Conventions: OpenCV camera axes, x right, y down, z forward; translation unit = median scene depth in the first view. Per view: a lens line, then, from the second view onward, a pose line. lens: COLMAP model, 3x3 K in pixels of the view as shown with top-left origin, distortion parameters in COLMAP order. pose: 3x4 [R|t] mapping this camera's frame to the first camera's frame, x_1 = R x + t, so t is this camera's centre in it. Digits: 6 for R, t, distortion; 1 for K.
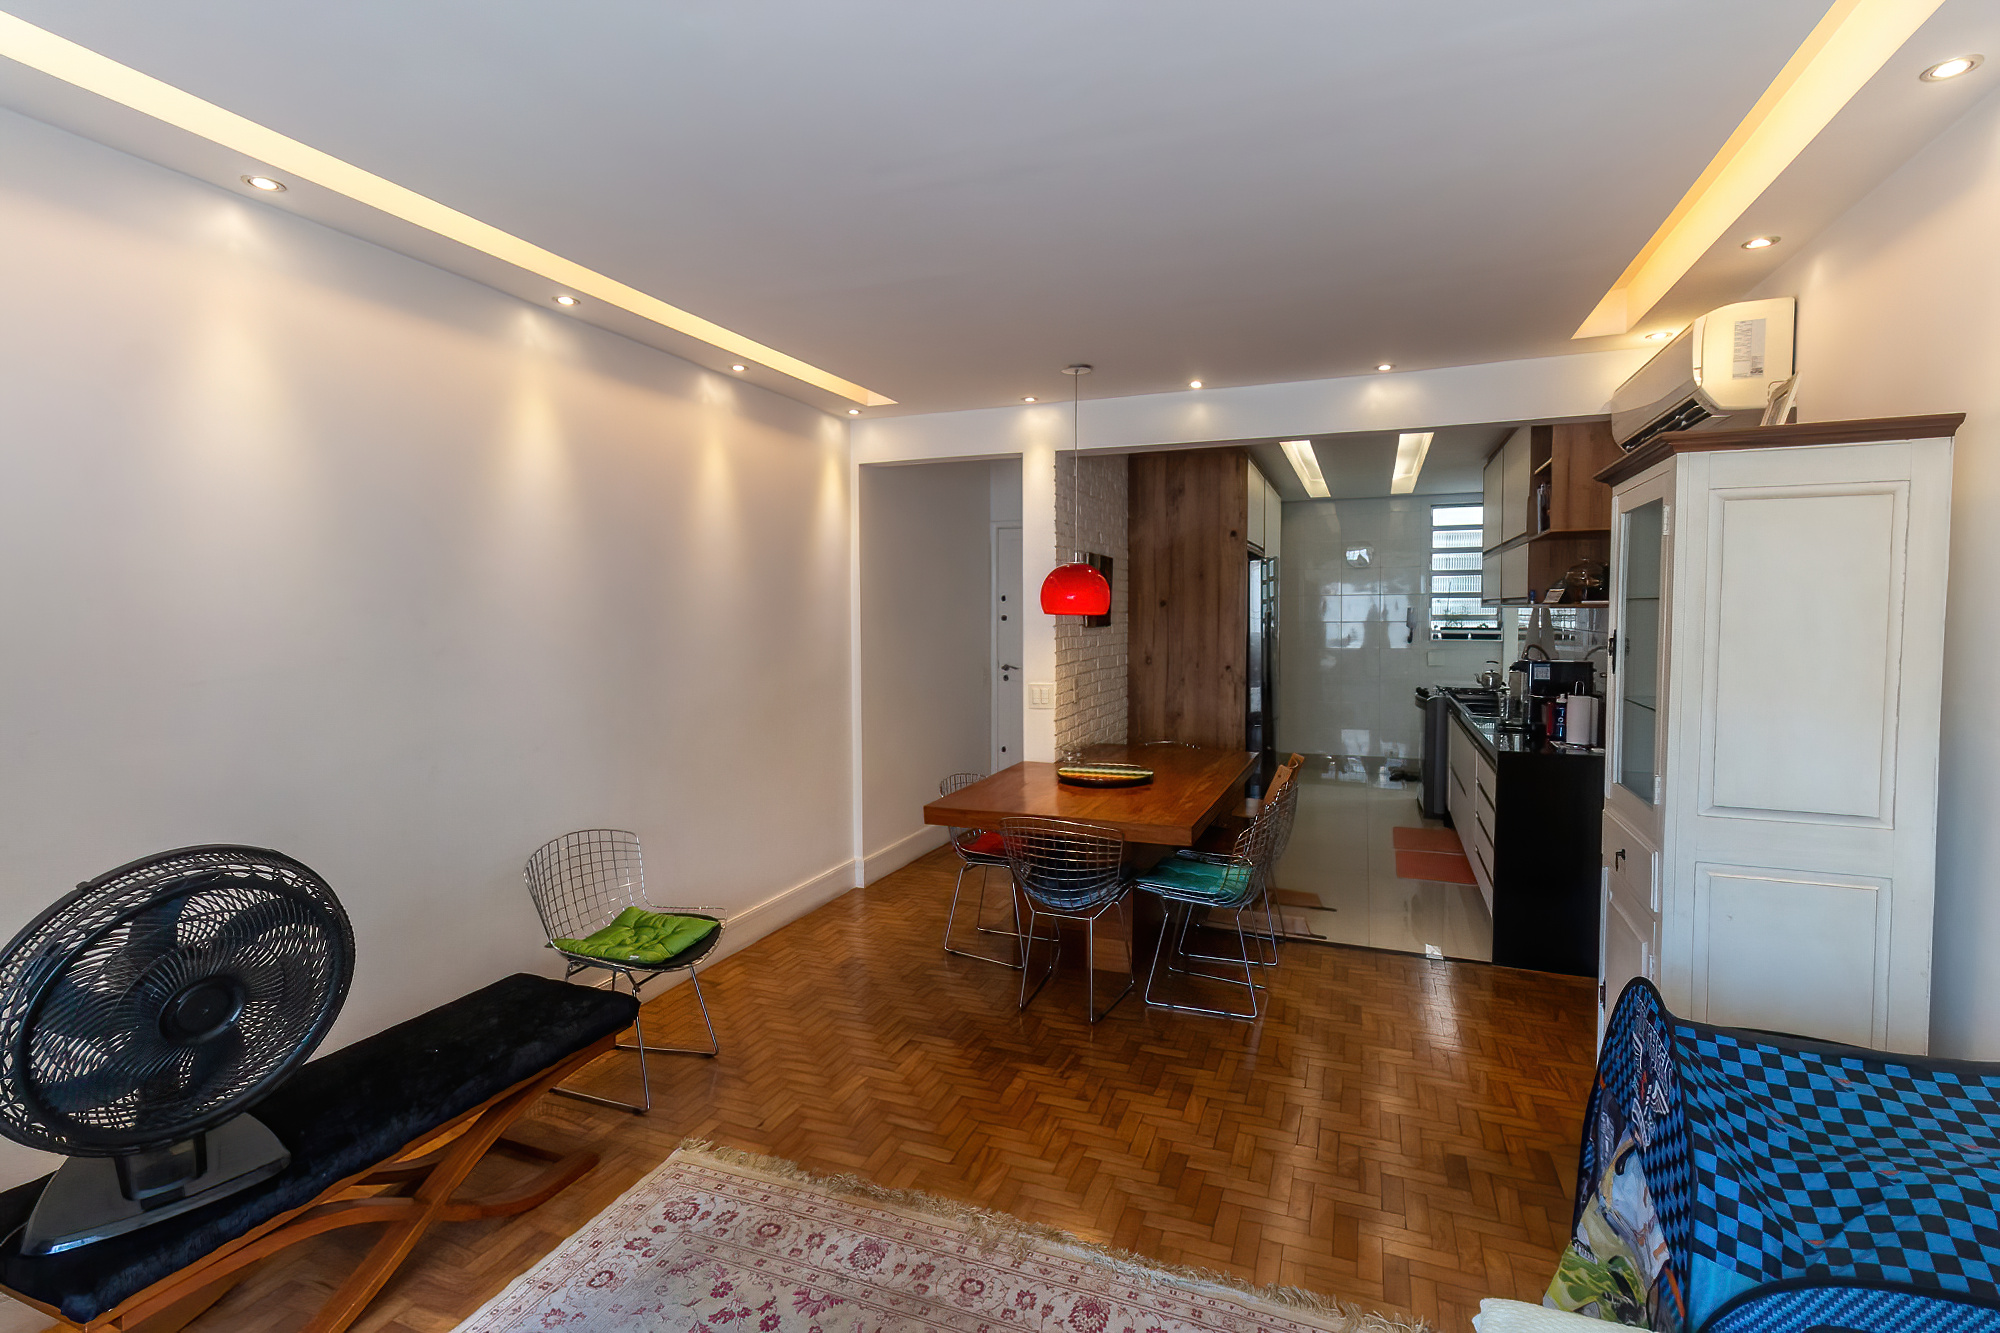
lens RADIAL K [[932.8, 0, 999.5], [0, 932.8, 647.1], [0, 0, 1]] dist [0.002006, -0.000547]
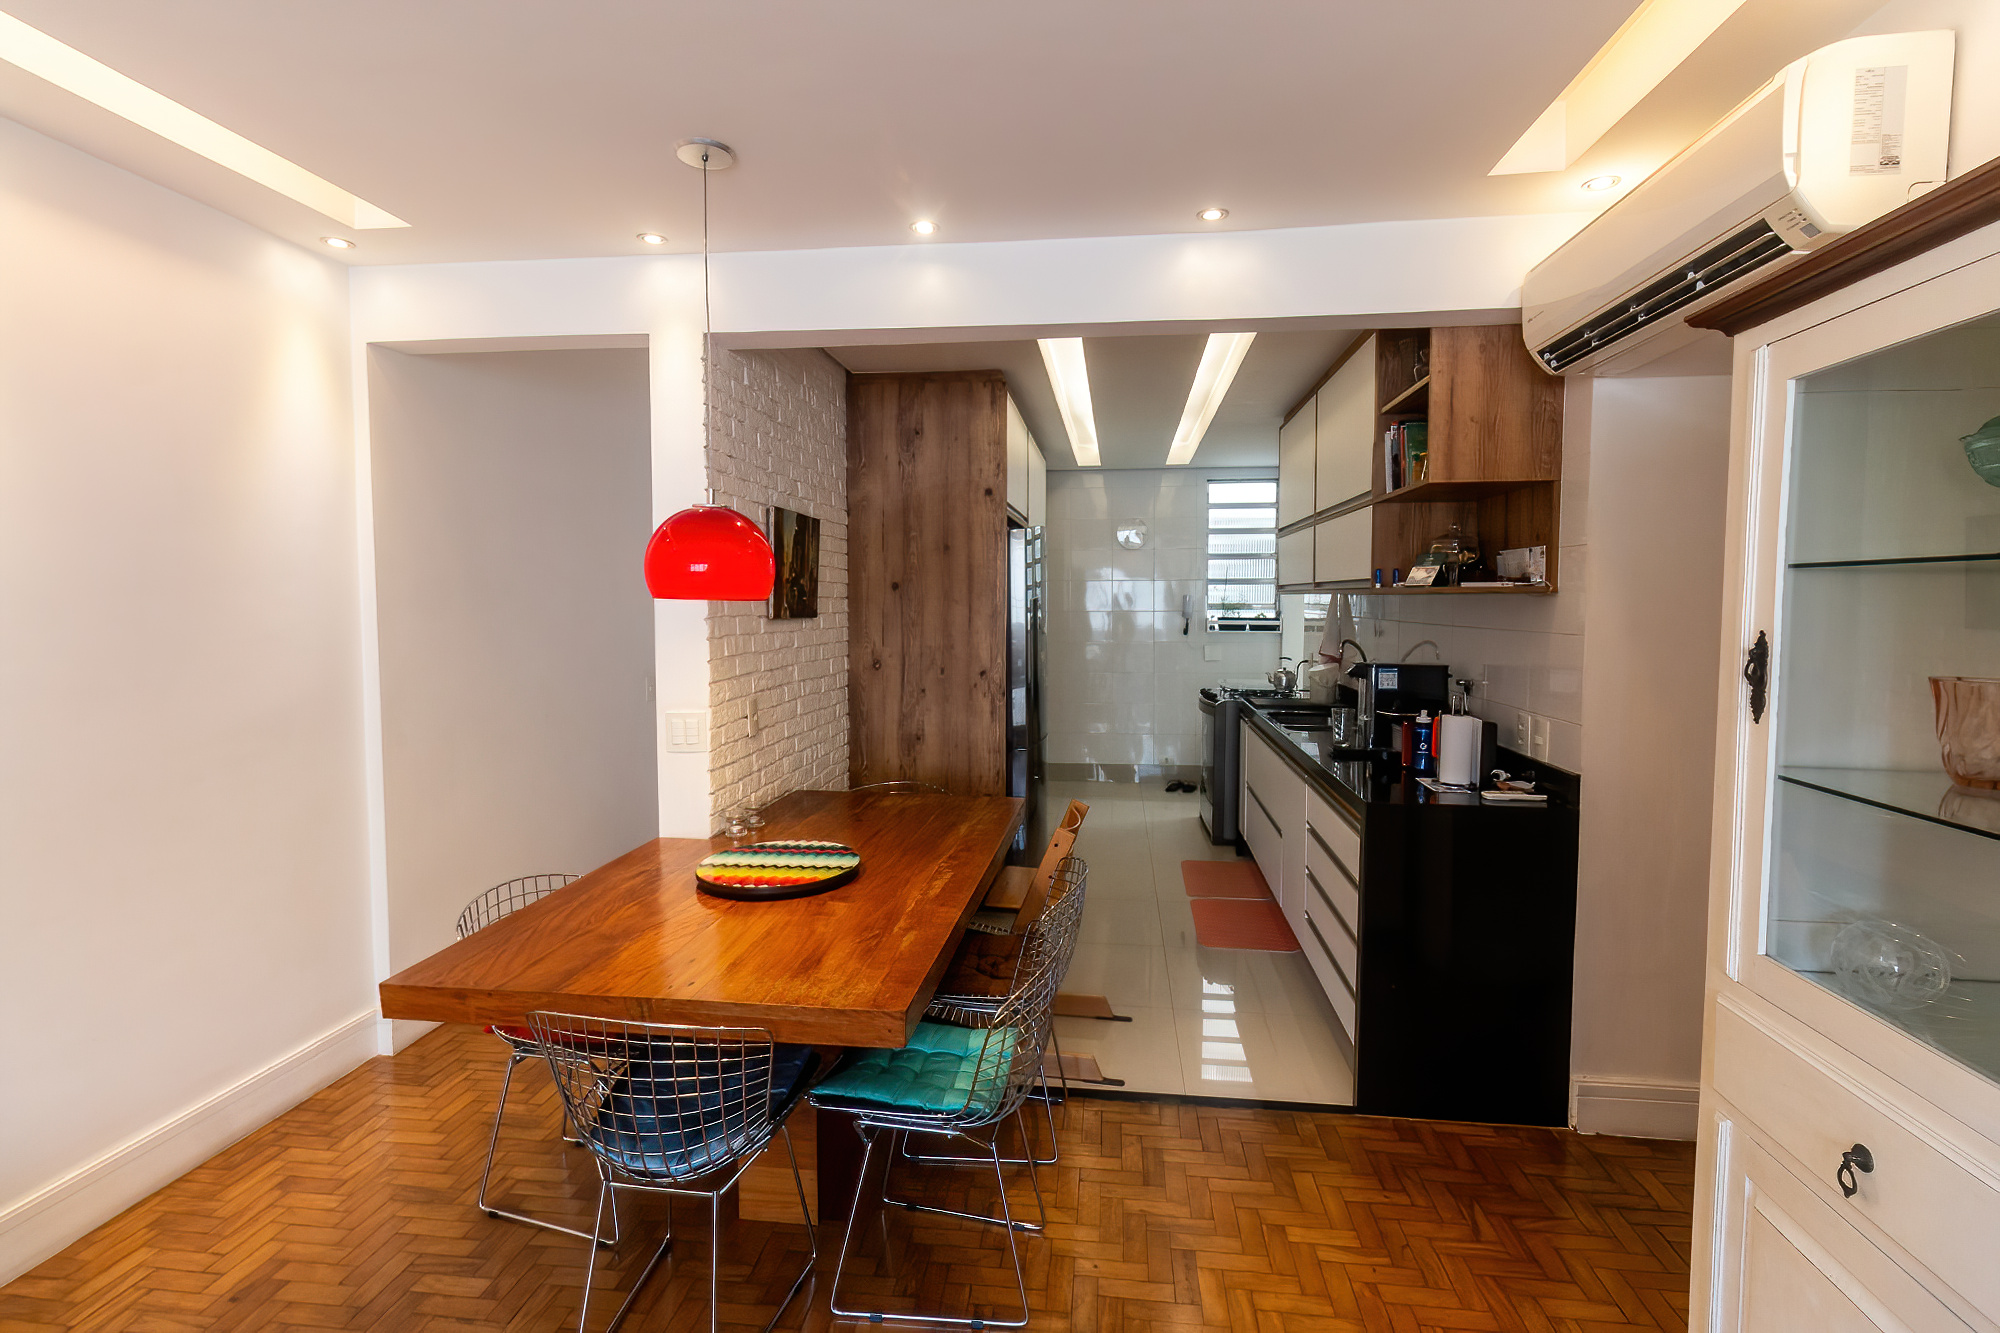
lens RADIAL K [[923.2, 0, 1008.5], [0, 923.2, 647.6], [0, 0, 1]] dist [0.006196, -0.000126]
pose [[0.966458, -0.009586, 0.256645, 0.076934], [0.006191, 0.999882, 0.014035, -0.008686], [-0.256750, -0.011975, 0.966404, 0.287108]]
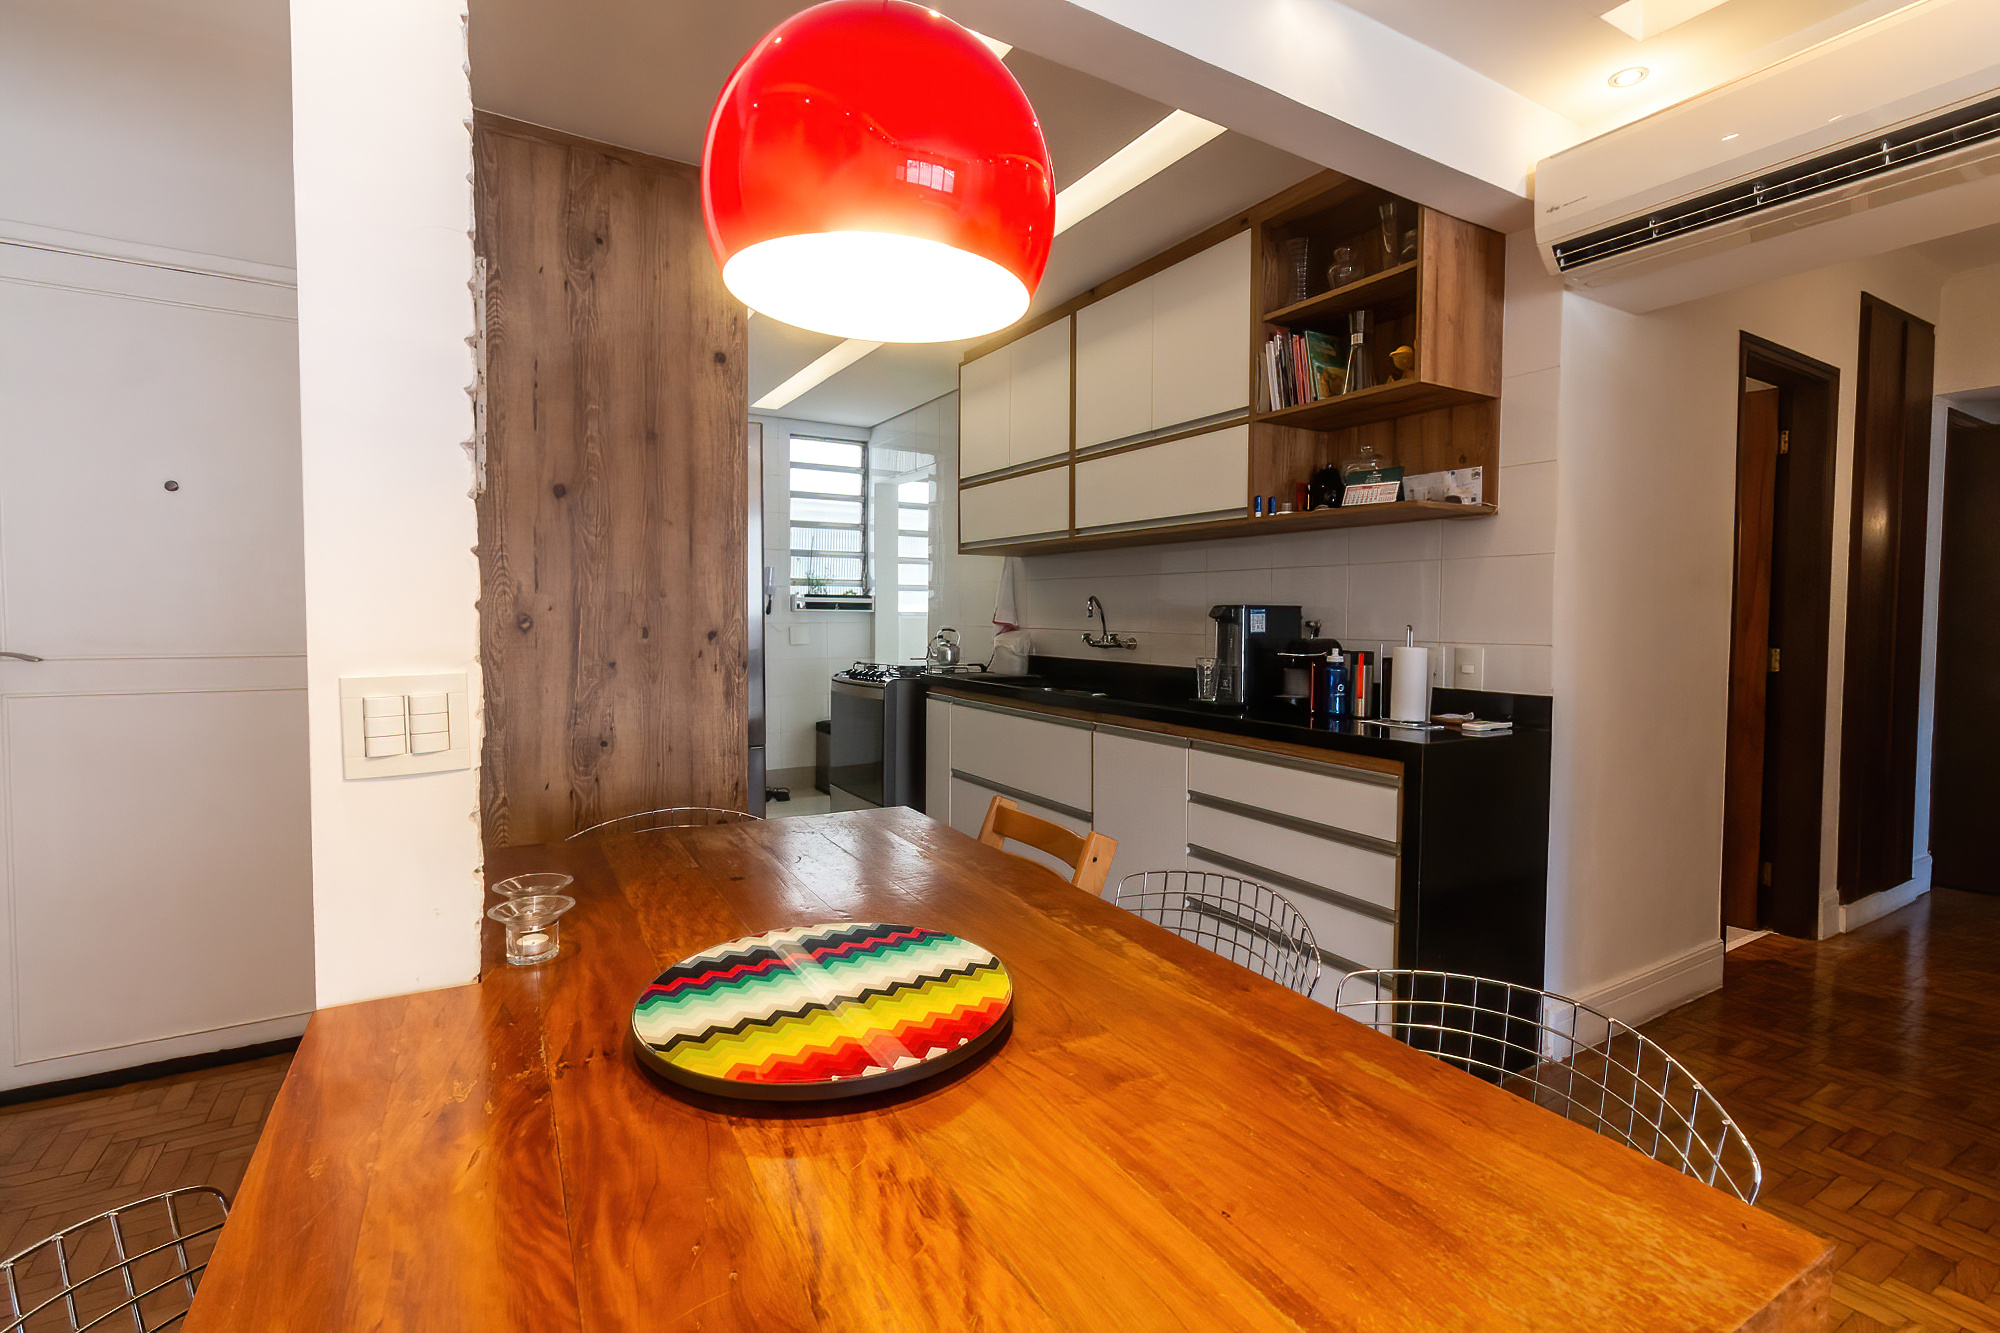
lens RADIAL K [[917.7, 0, 1009.6], [0, 917.7, 649.2], [0, 0, 1]] dist [0.001310, -0.000643]
pose [[0.601591, -0.024194, 0.798438, -0.042771], [0.023895, 0.999639, 0.012288, 0.027200], [-0.798447, 0.011686, 0.601952, 0.591520]]
